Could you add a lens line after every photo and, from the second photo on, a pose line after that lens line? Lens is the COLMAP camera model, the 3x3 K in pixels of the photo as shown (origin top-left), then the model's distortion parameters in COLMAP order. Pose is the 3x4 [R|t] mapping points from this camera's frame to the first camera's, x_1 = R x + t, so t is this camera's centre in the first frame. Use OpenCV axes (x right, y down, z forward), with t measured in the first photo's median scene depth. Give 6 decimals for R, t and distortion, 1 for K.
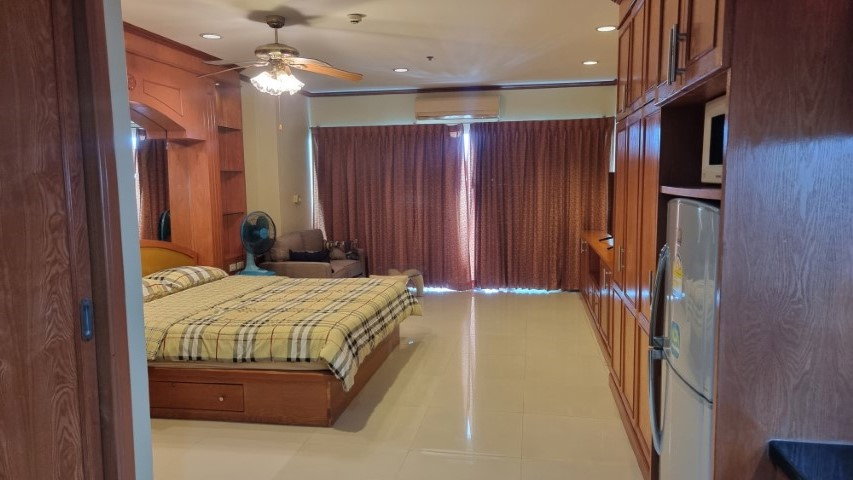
lens RADIAL K [[590.4, 0, 429.9], [0, 590.4, 242.1], [0, 0, 1]] dist [0.019636, -0.000443]
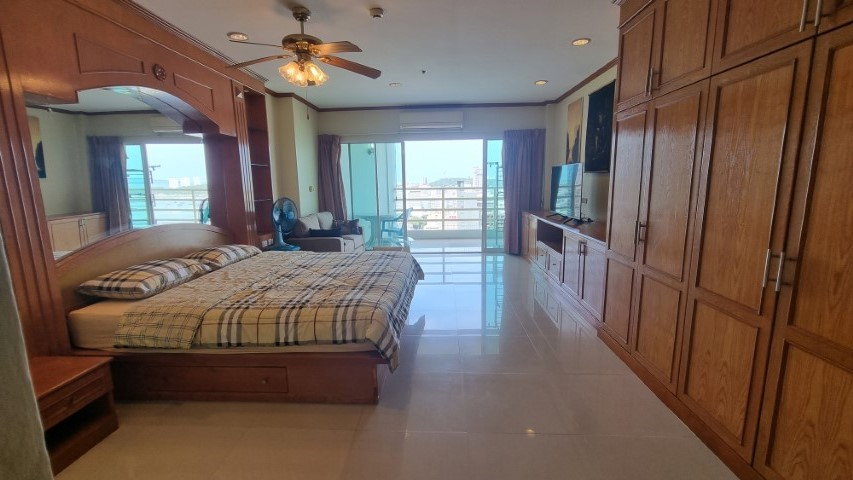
lens RADIAL K [[350.1, 0, 423.1], [0, 350.1, 237.5], [0, 0, 1]] dist [-0.013380, -0.000139]
pose [[0.992874, -0.025385, 0.116433, -0.151477], [0.019607, 0.998531, 0.050504, -0.001078], [-0.117544, -0.047862, 0.991914, 0.405037]]
